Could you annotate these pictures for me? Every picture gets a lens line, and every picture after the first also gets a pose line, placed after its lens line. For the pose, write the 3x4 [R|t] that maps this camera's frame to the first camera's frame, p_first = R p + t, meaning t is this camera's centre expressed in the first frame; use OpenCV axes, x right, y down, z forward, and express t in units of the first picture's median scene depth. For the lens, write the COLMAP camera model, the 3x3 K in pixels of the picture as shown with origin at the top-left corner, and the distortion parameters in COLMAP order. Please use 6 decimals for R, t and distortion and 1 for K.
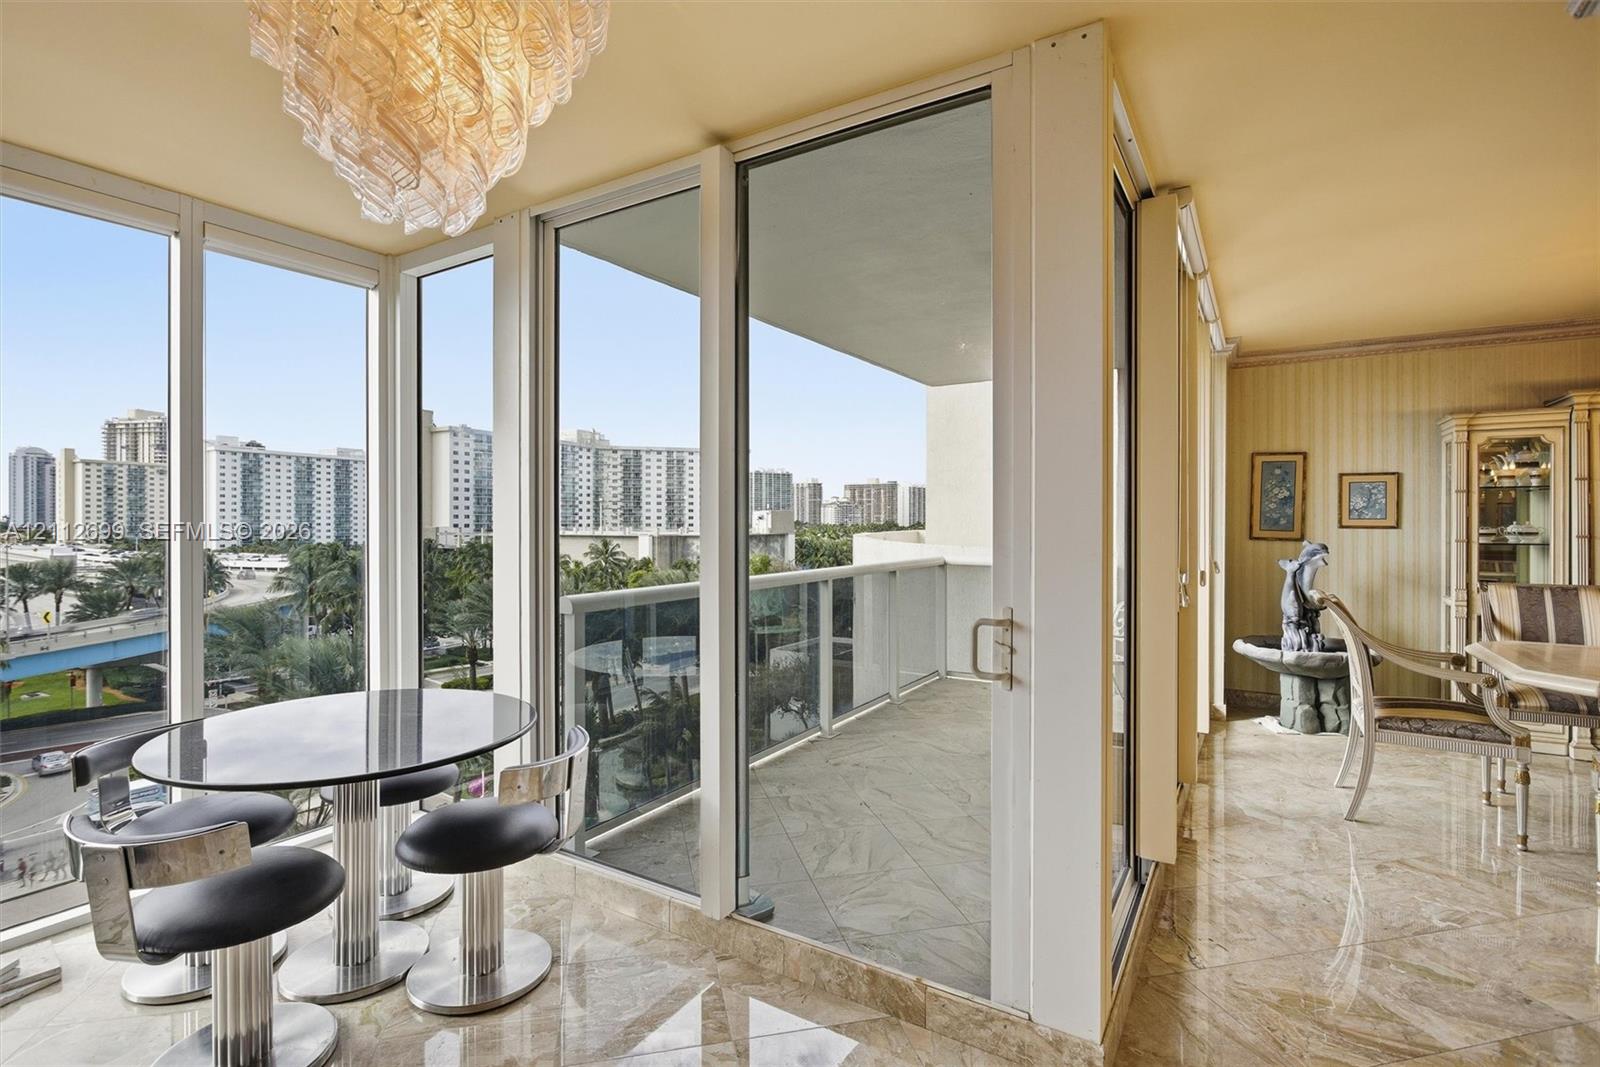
lens RADIAL K [[744.3, 0, 798.6], [0, 744.3, 524.5], [0, 0, 1]] dist [0.001422, 0.000418]
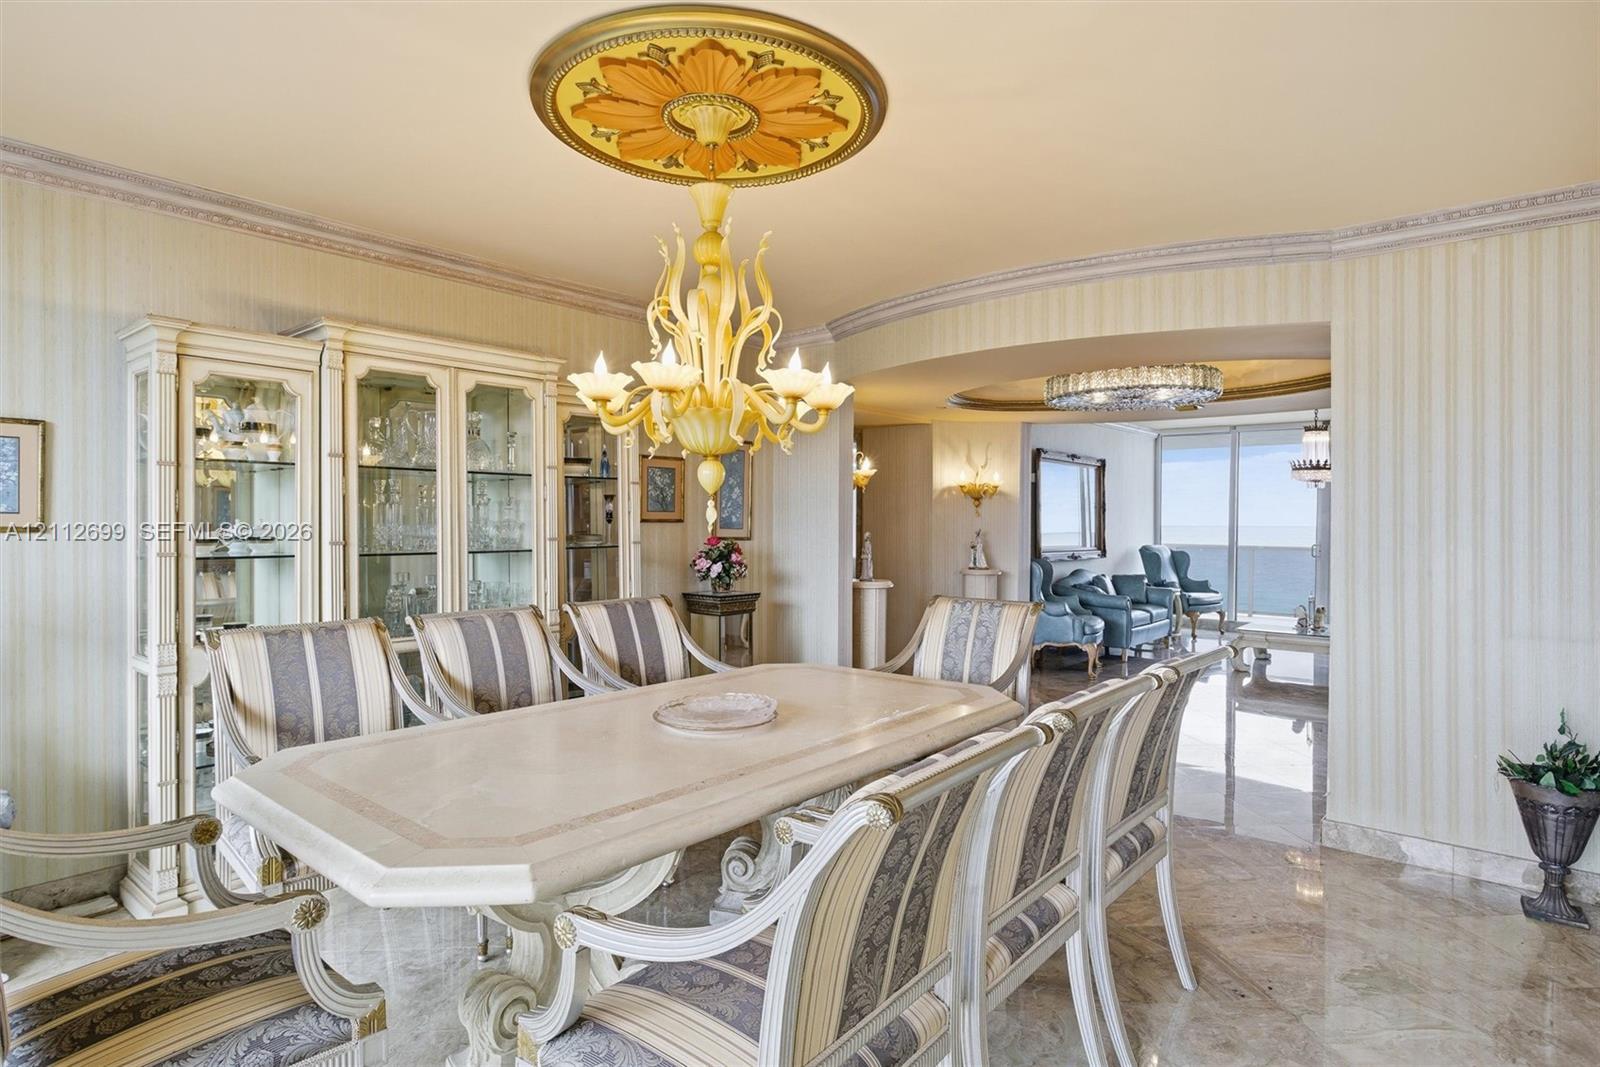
lens RADIAL K [[843.0, 0, 798.0], [0, 843.0, 526.4], [0, 0, 1]] dist [-0.007156, -0.000660]
pose [[0.143954, -0.004691, 0.989573, 0.340000], [0.002509, 0.999987, 0.004375, -0.000453], [-0.989581, 0.001853, 0.143963, 0.443878]]
